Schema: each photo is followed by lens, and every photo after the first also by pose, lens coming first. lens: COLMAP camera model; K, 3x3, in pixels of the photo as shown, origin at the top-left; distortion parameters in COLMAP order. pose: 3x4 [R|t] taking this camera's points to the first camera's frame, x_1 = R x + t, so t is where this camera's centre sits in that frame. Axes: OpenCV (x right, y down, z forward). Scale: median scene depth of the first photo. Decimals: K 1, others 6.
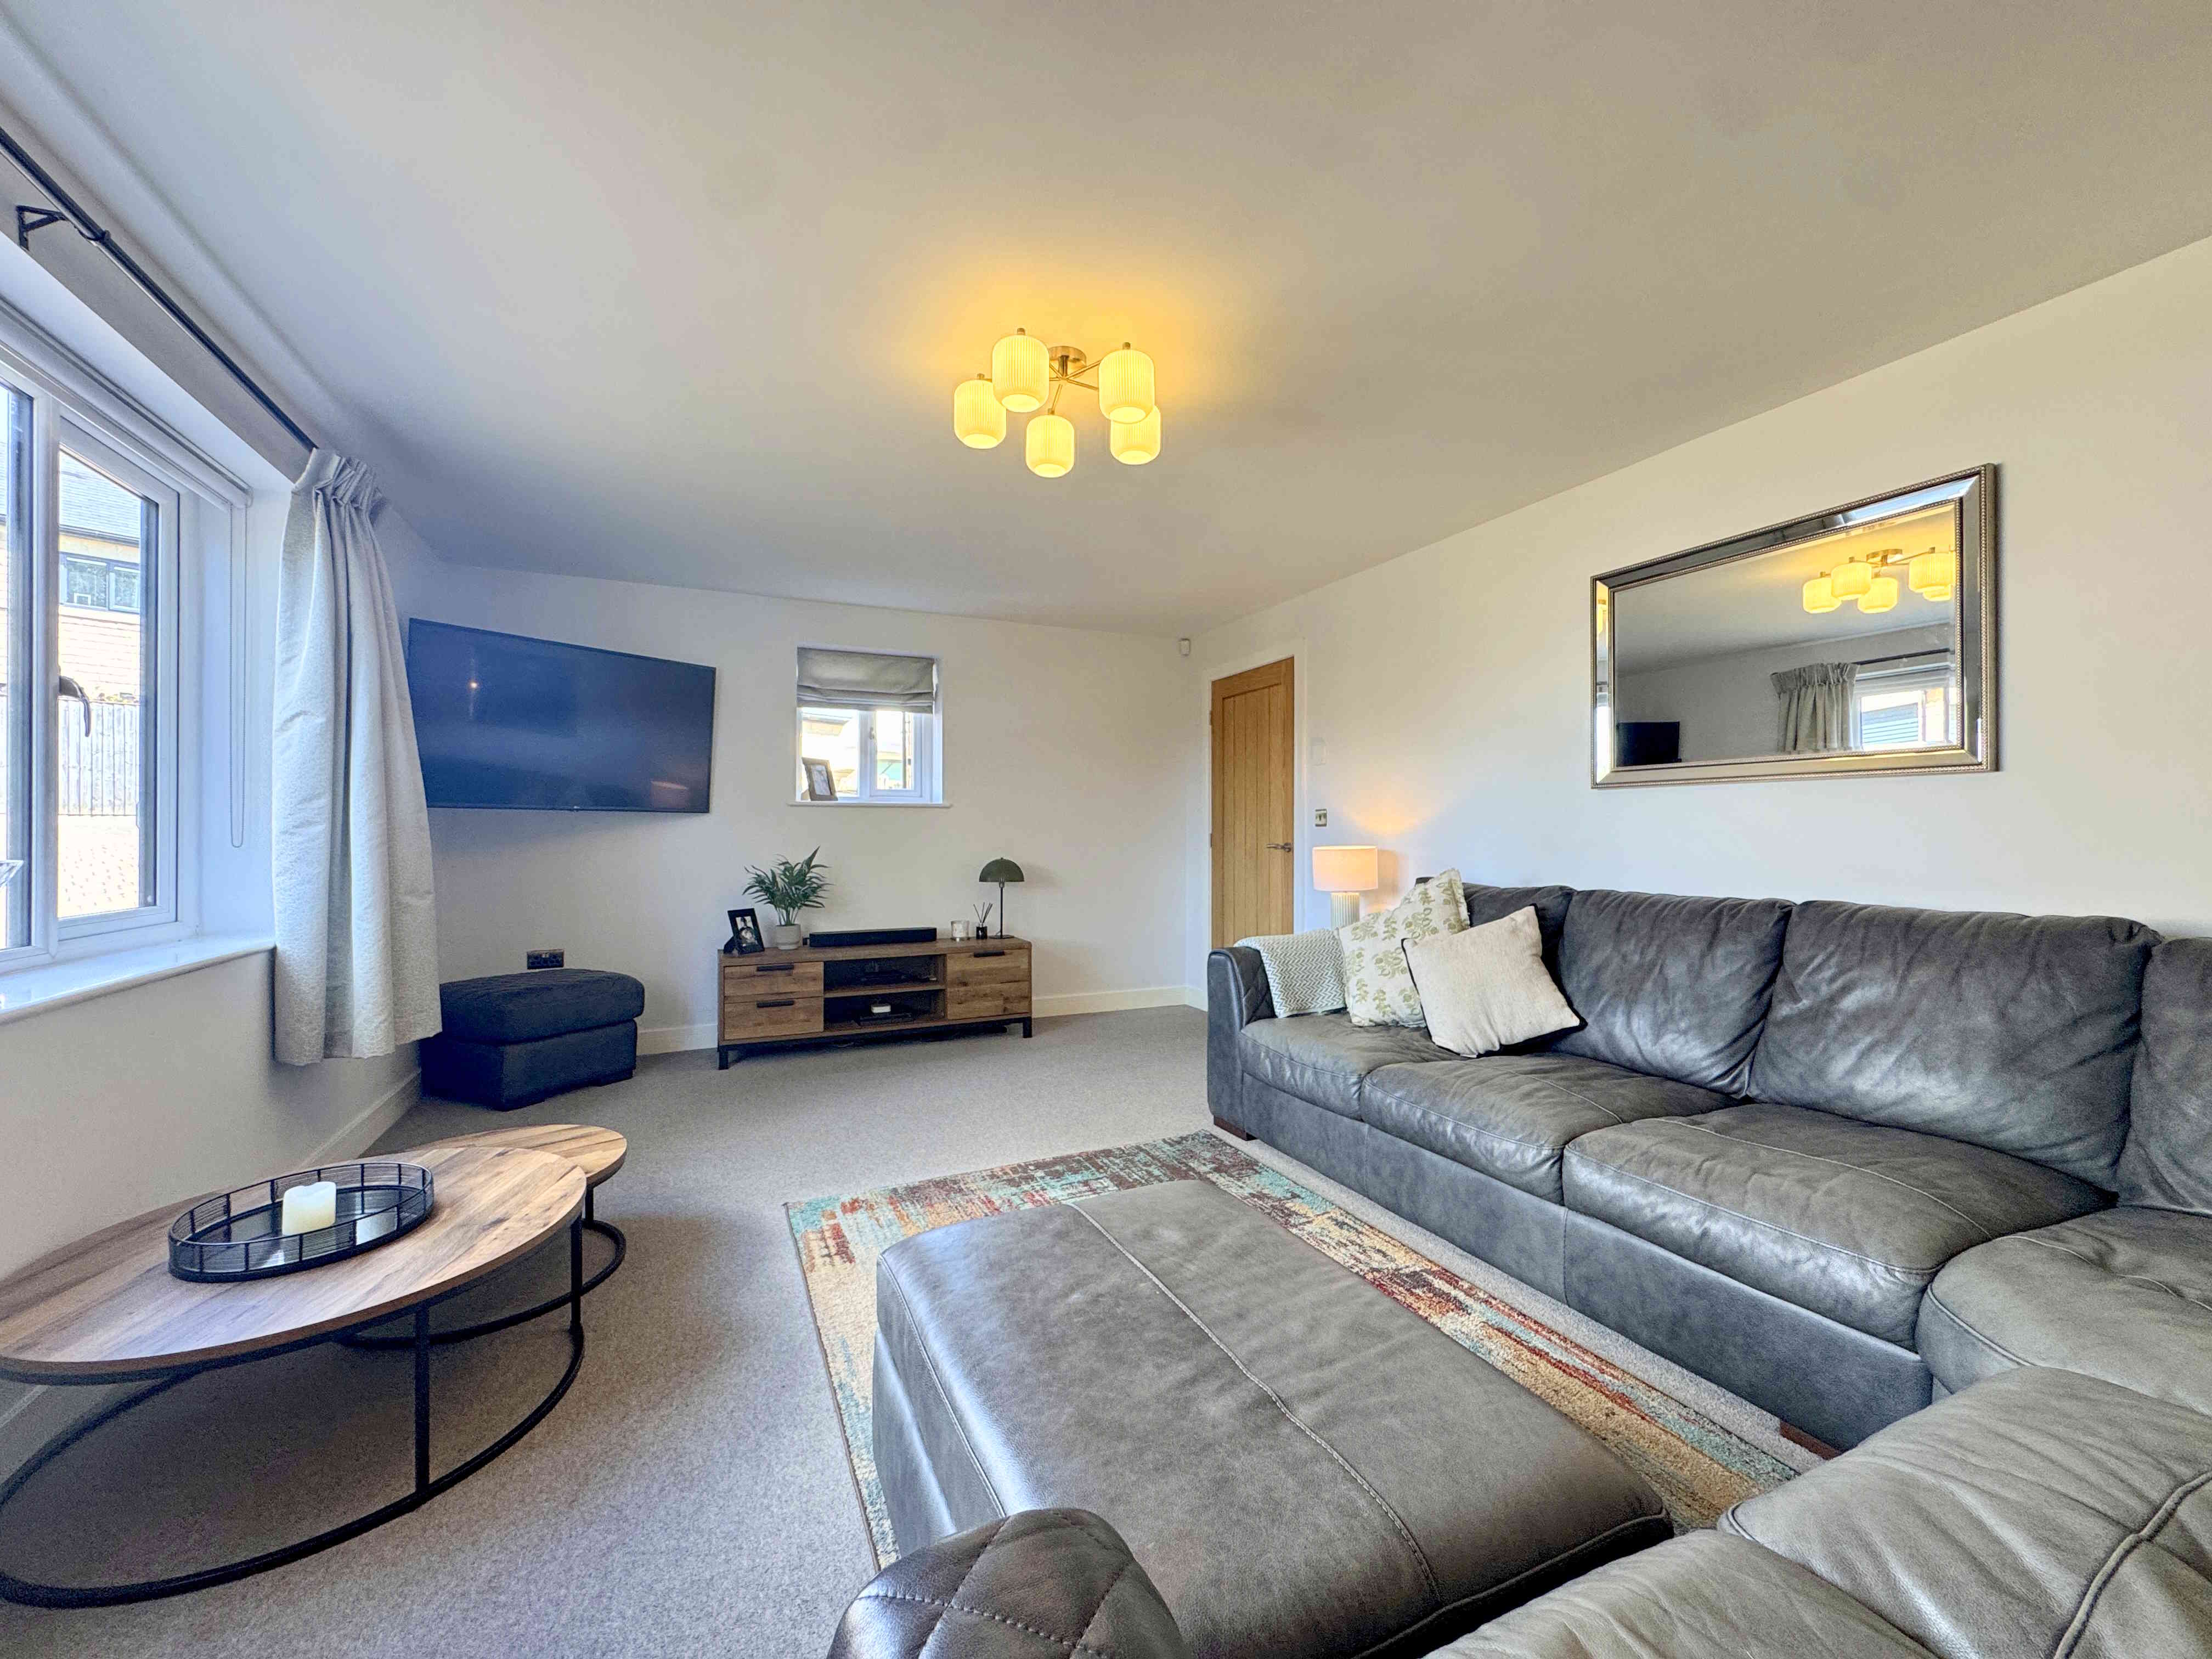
lens RADIAL K [[883.2, 0, 1096.6], [0, 883.2, 819.0], [0, 0, 1]] dist [-0.002323, 0.000835]
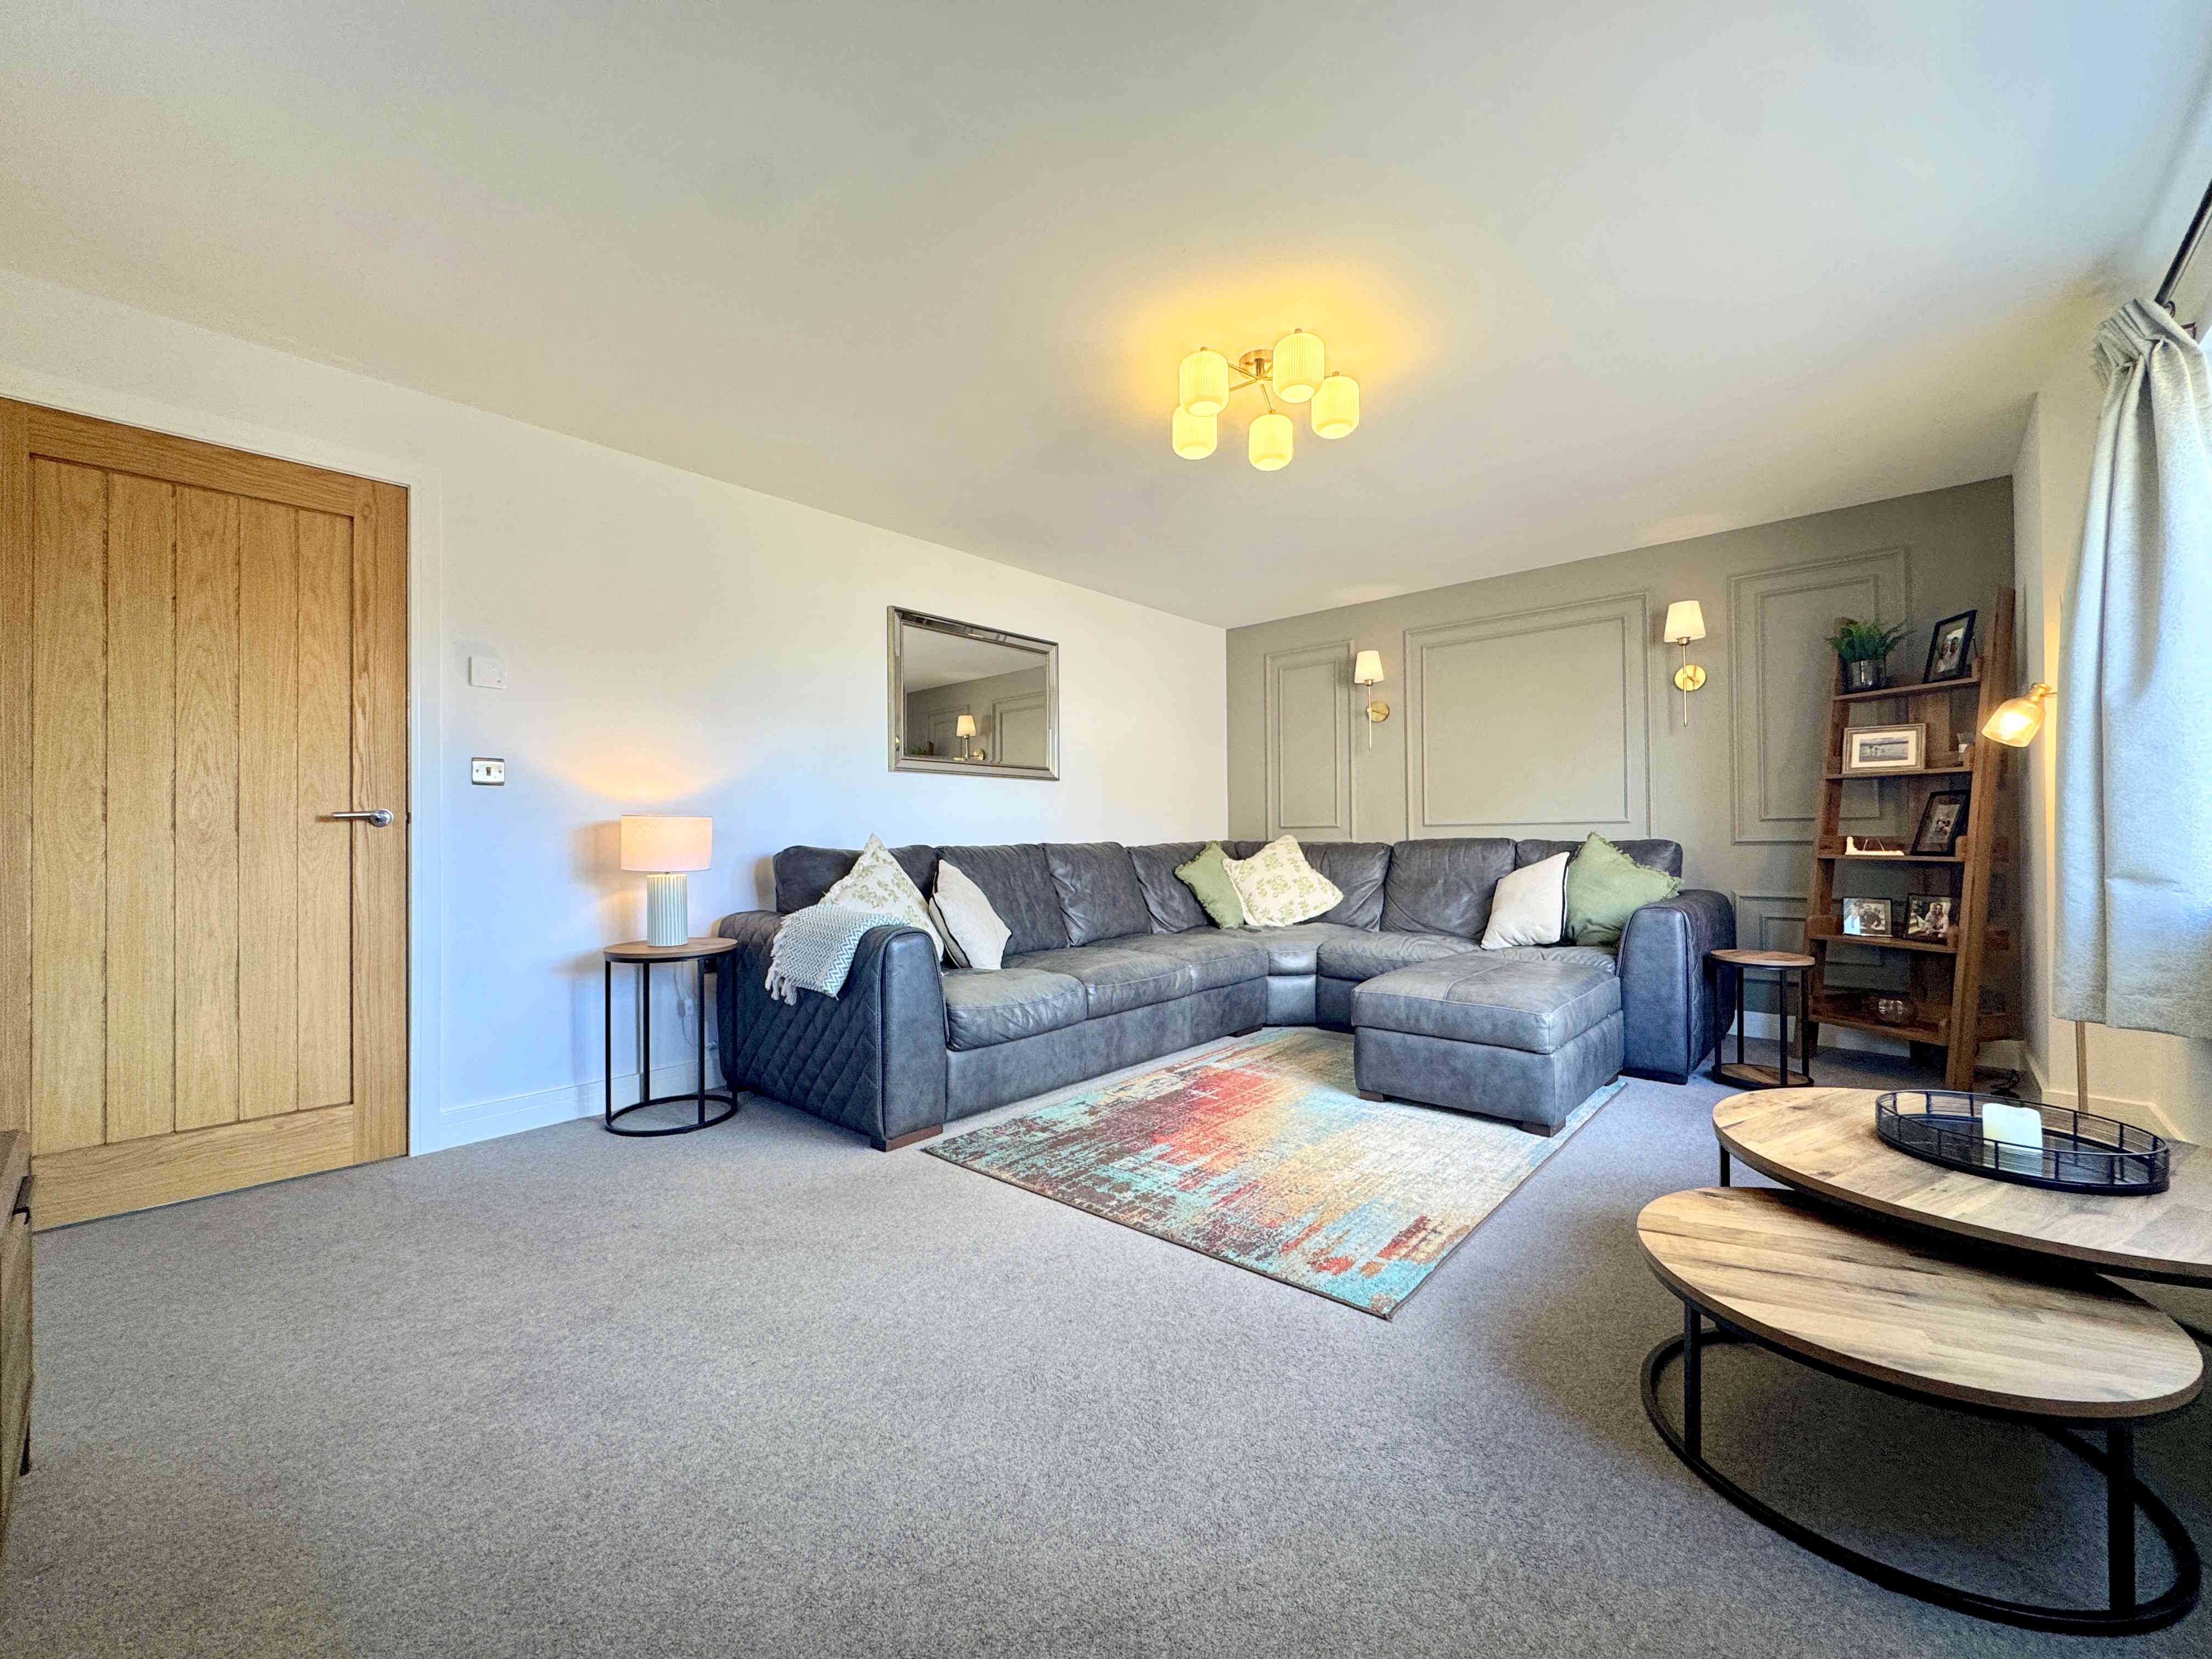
lens RADIAL K [[883.2, 0, 1104.5], [0, 883.2, 836.3], [0, 0, 1]] dist [-0.002323, 0.000835]
pose [[-0.399171, 0.004856, 0.916864, -0.893059], [-0.007740, 0.999933, -0.008665, 0.083794], [-0.916844, -0.010555, -0.399106, 1.489331]]
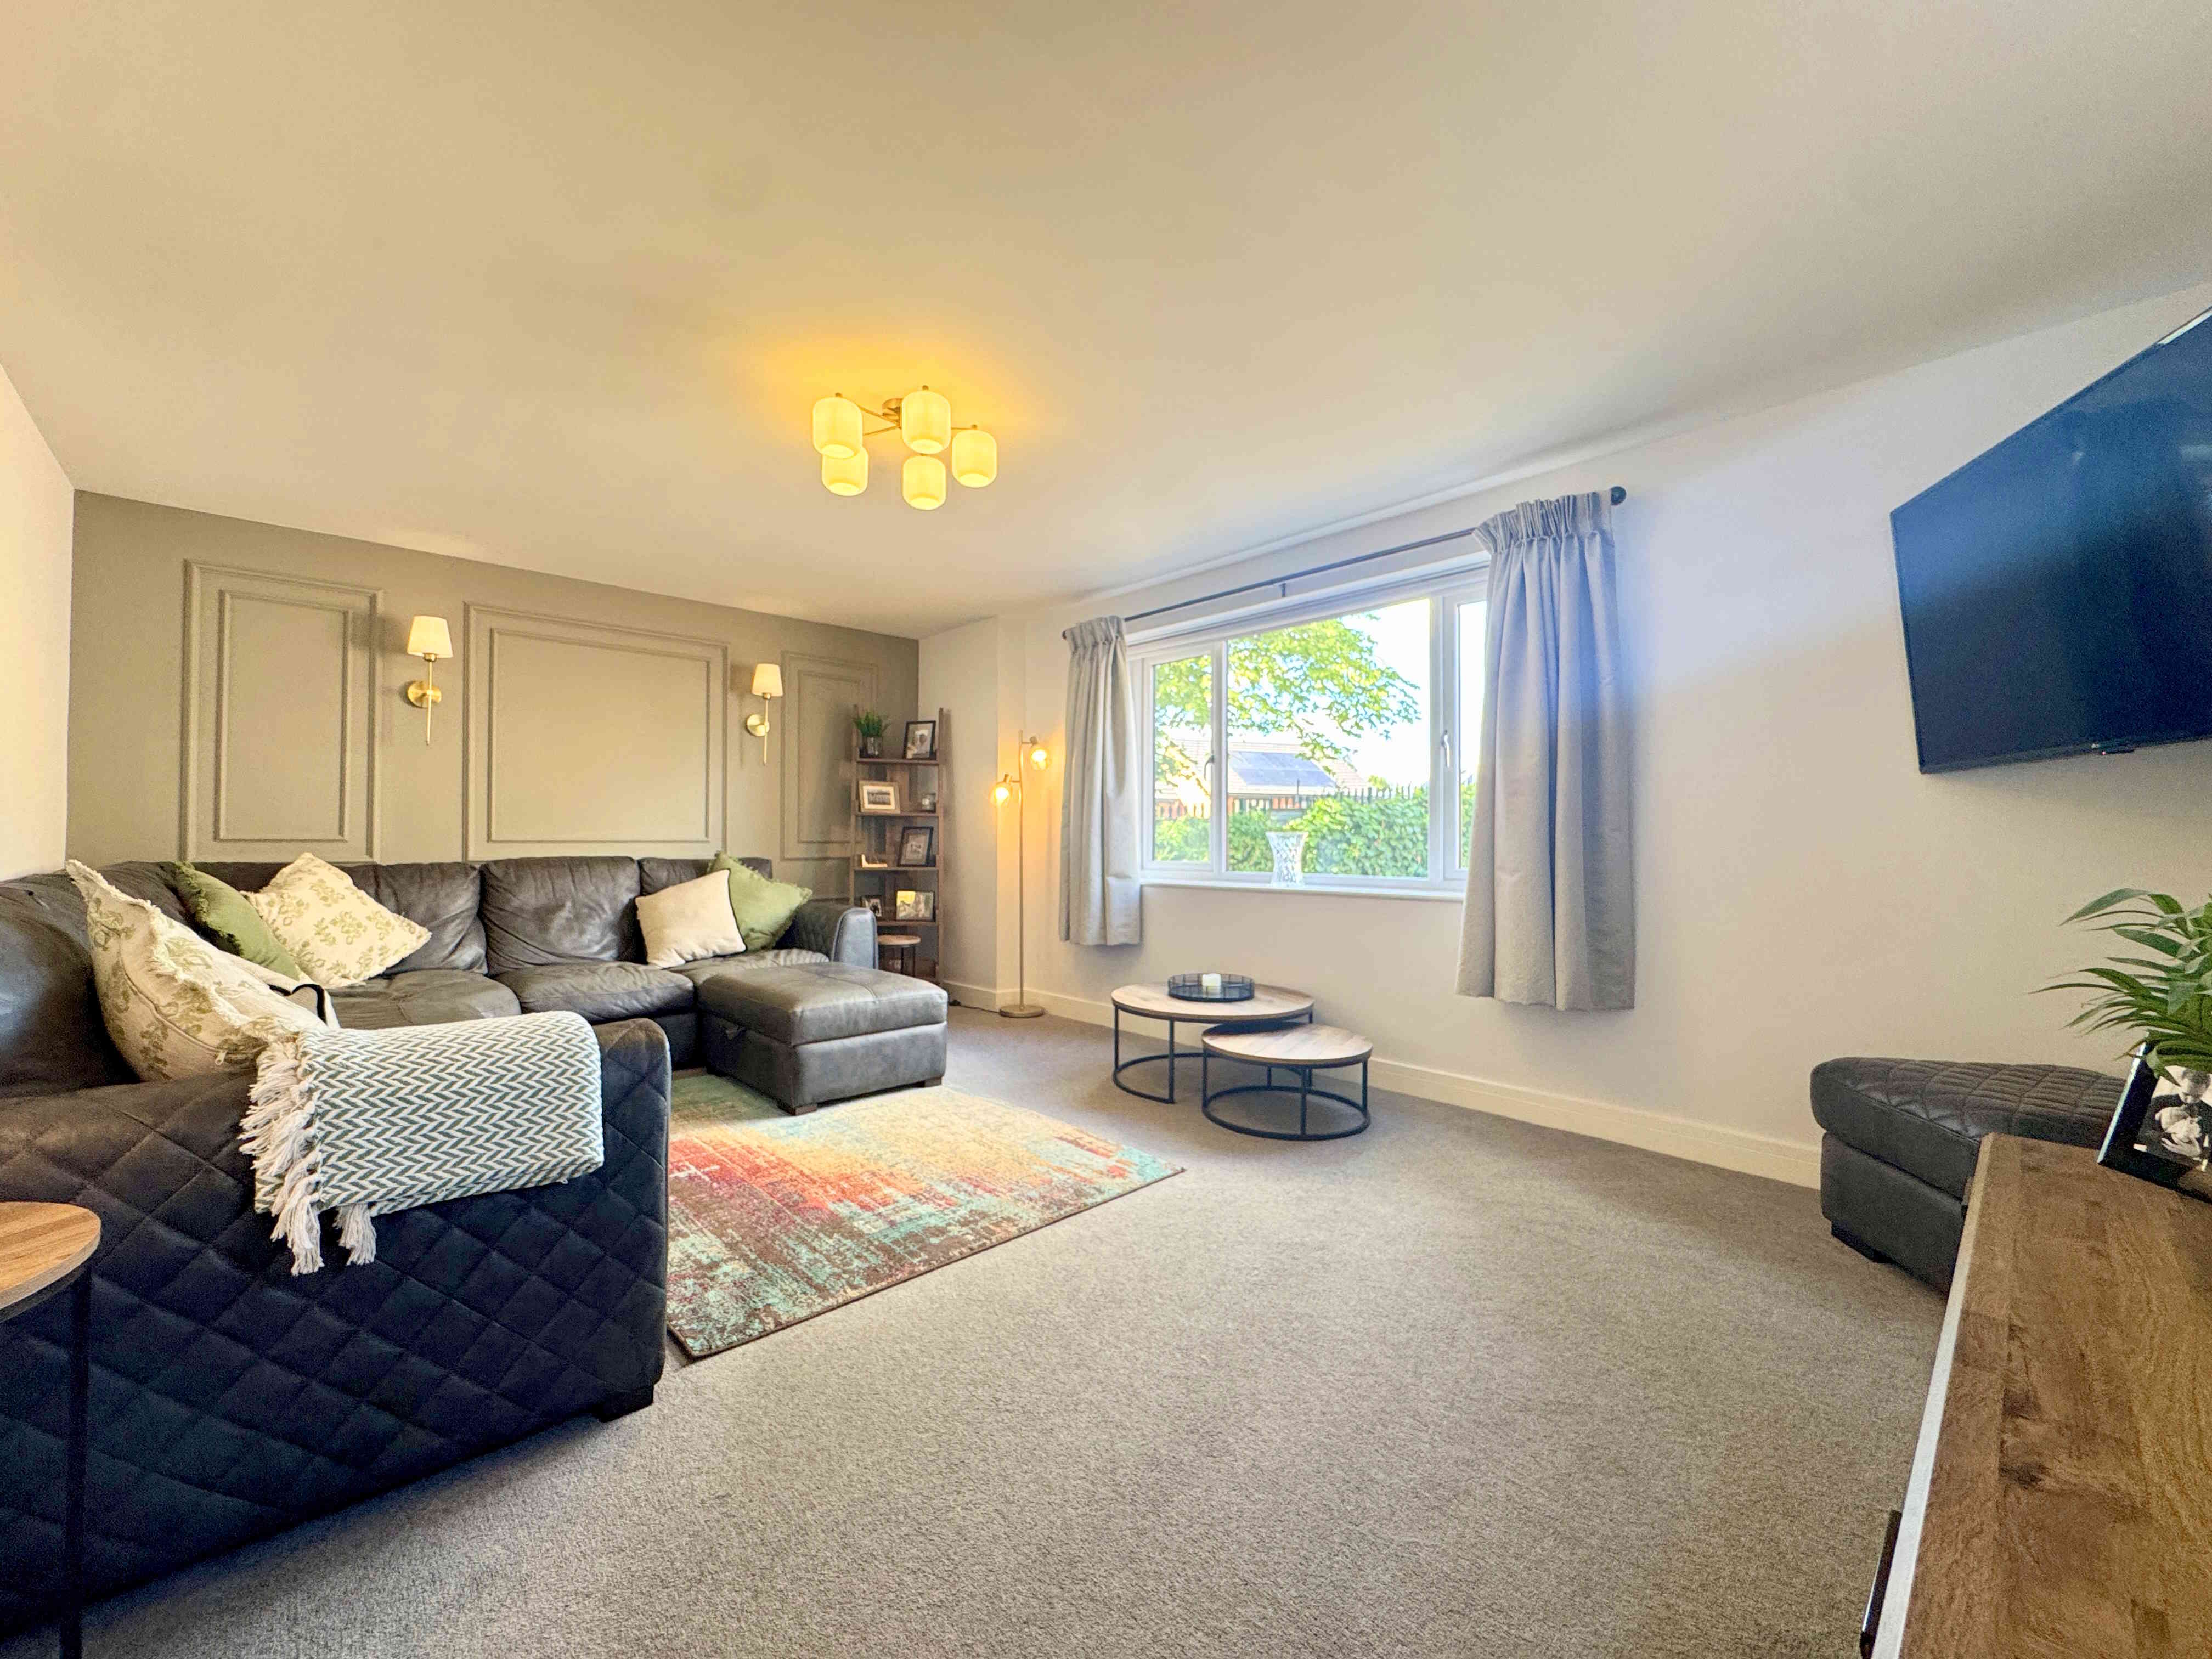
lens RADIAL K [[883.2, 0, 1107.7], [0, 883.2, 843.8], [0, 0, 1]] dist [-0.002323, 0.000835]
pose [[-0.949114, -0.003719, -0.314910, 0.064883], [0.000555, 0.999909, -0.013483, 0.064461], [0.314932, -0.012971, -0.949026, 2.005909]]
